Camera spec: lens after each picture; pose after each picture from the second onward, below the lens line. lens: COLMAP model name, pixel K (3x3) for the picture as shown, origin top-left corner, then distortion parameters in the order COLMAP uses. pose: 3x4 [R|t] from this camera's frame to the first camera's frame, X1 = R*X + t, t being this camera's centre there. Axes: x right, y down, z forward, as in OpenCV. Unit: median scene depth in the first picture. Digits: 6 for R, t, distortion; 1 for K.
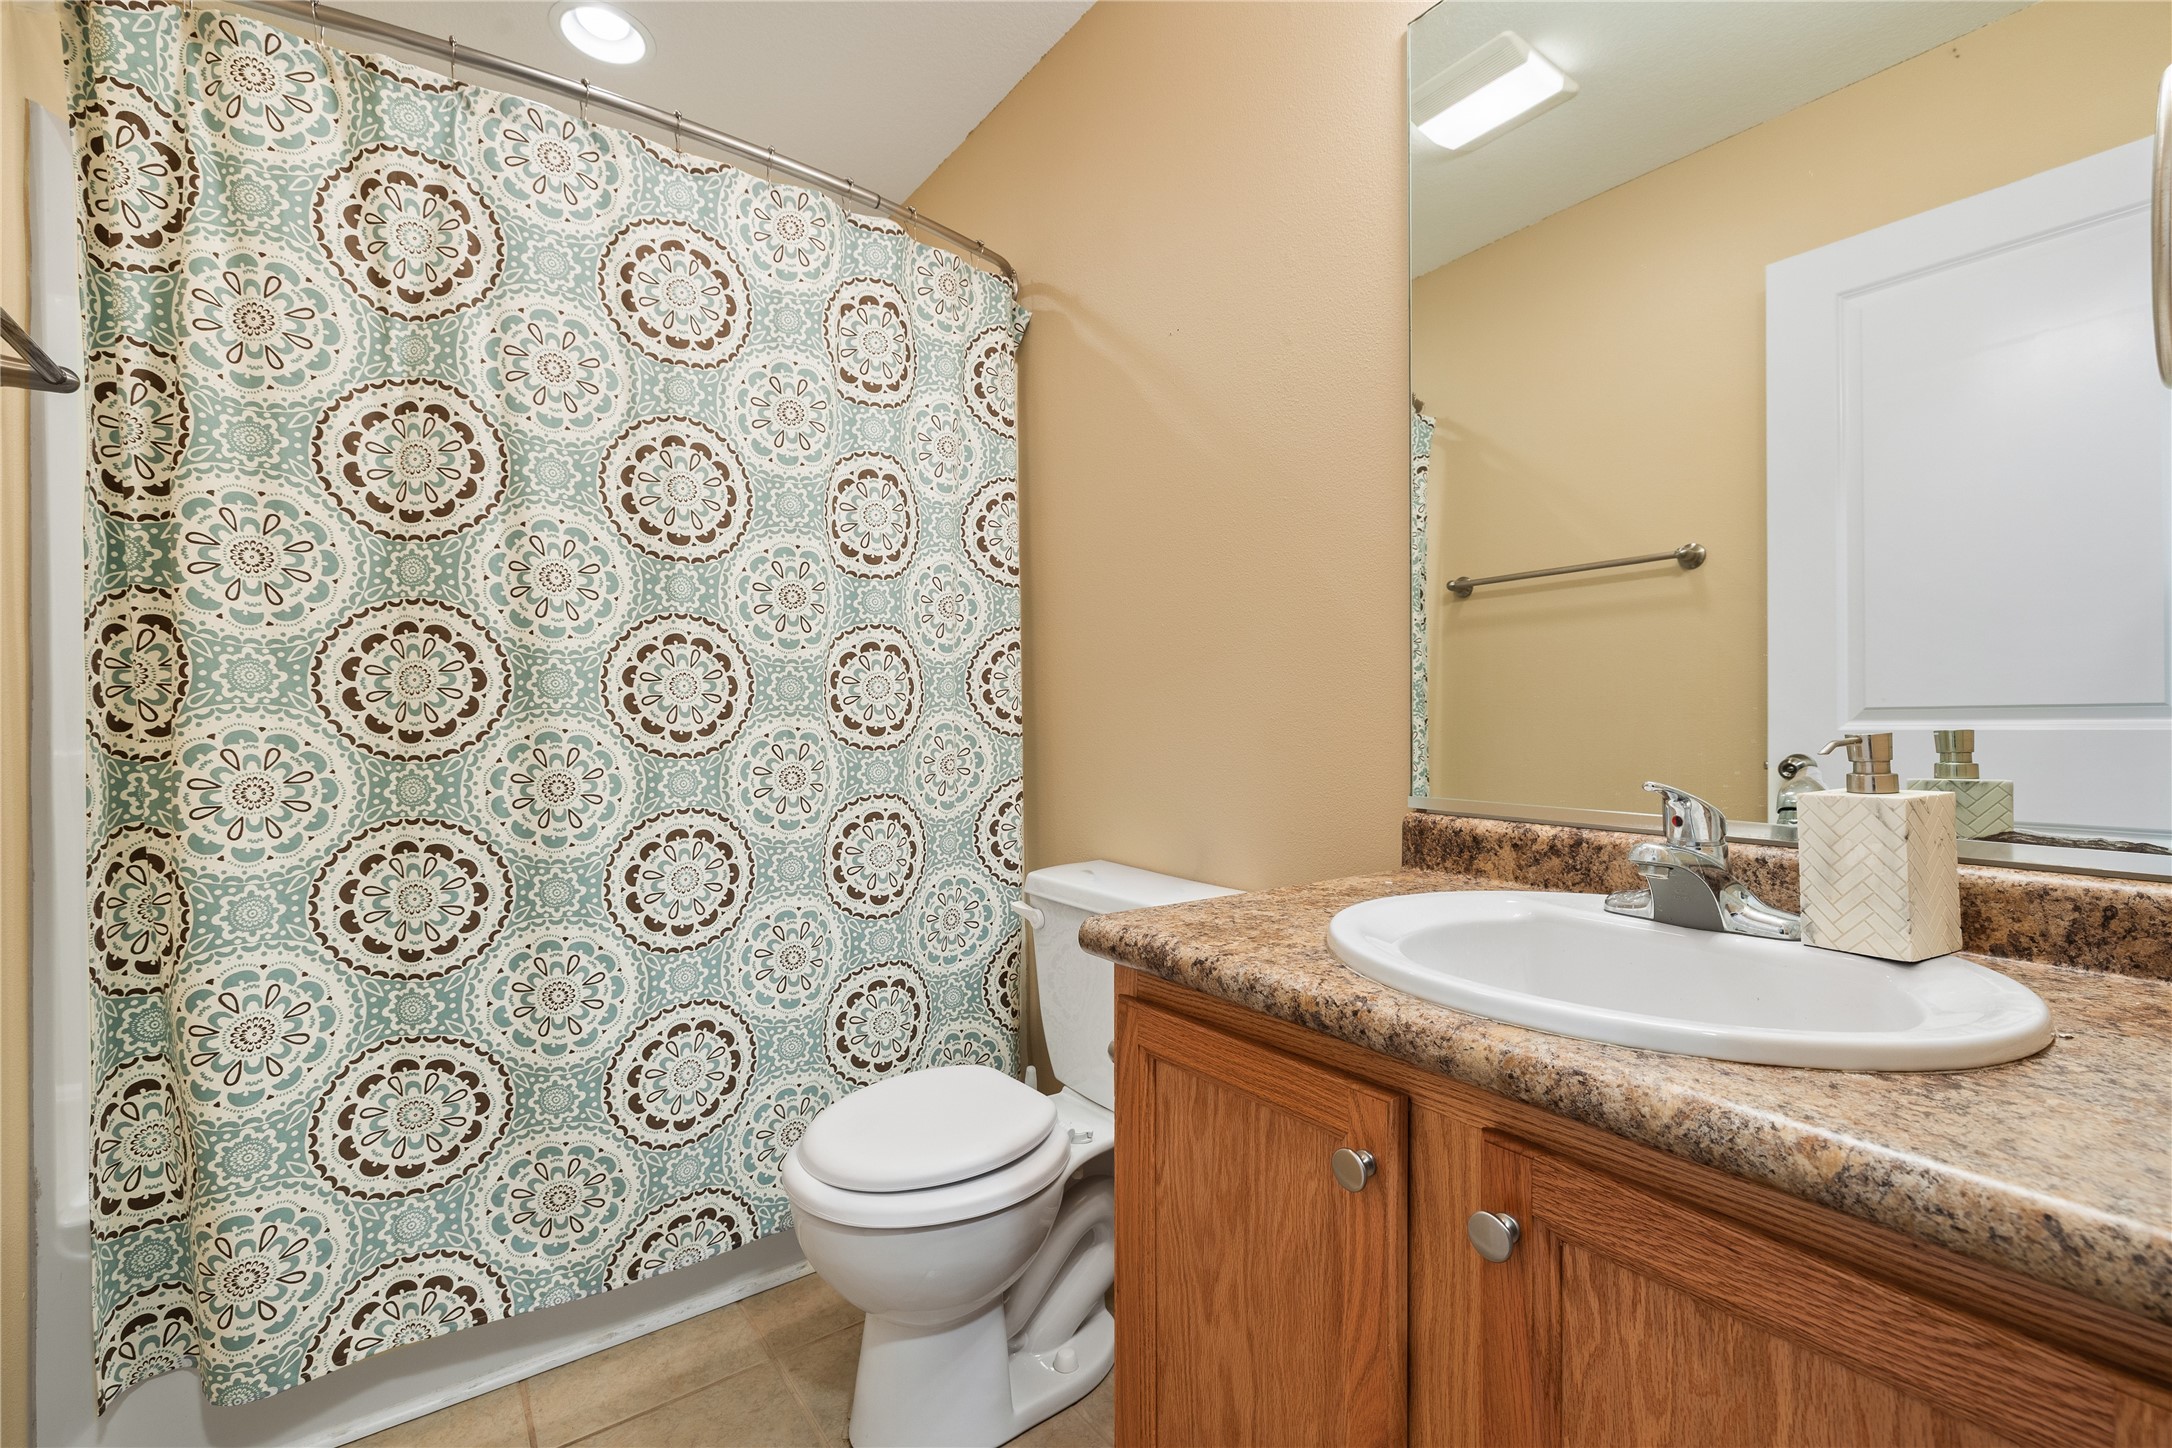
lens RADIAL K [[917.0, 0, 1082.6], [0, 917.0, 728.3], [0, 0, 1]] dist [-0.001229, 0.001122]
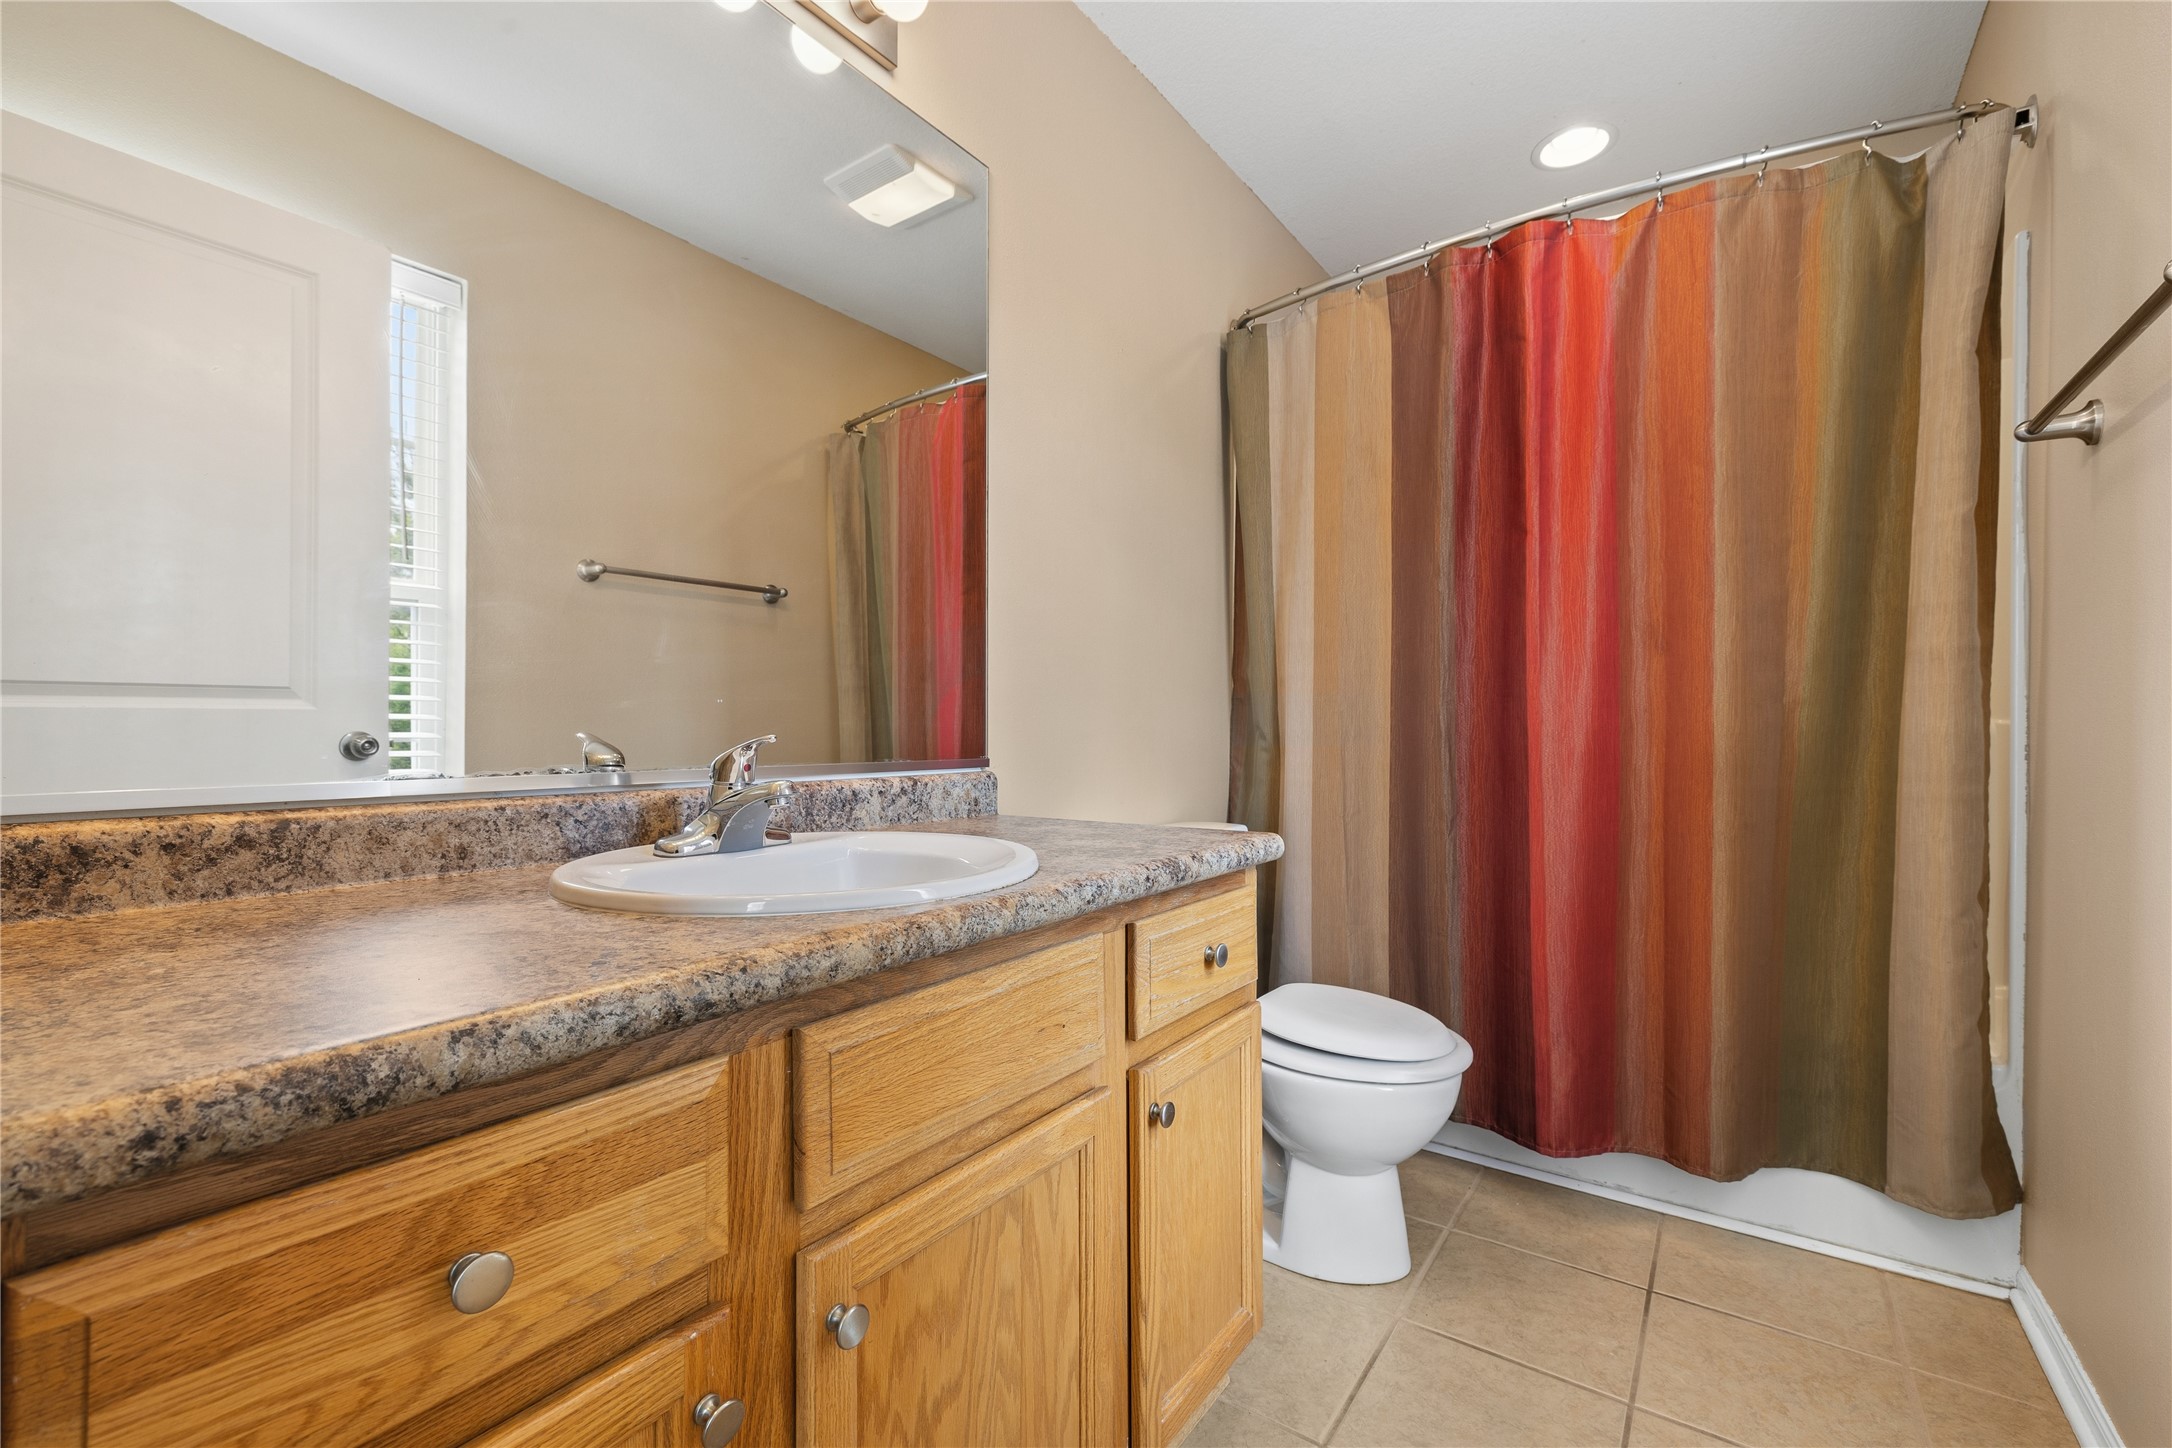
lens RADIAL K [[917.0, 0, 1083.4], [0, 917.0, 722.7], [0, 0, 1]] dist [-0.001229, 0.001122]
pose [[-0.303624, -0.005407, 0.952777, -0.425972], [-0.001935, 0.999985, 0.005059, 0.028545], [-0.952790, -0.000307, -0.303630, 0.567326]]
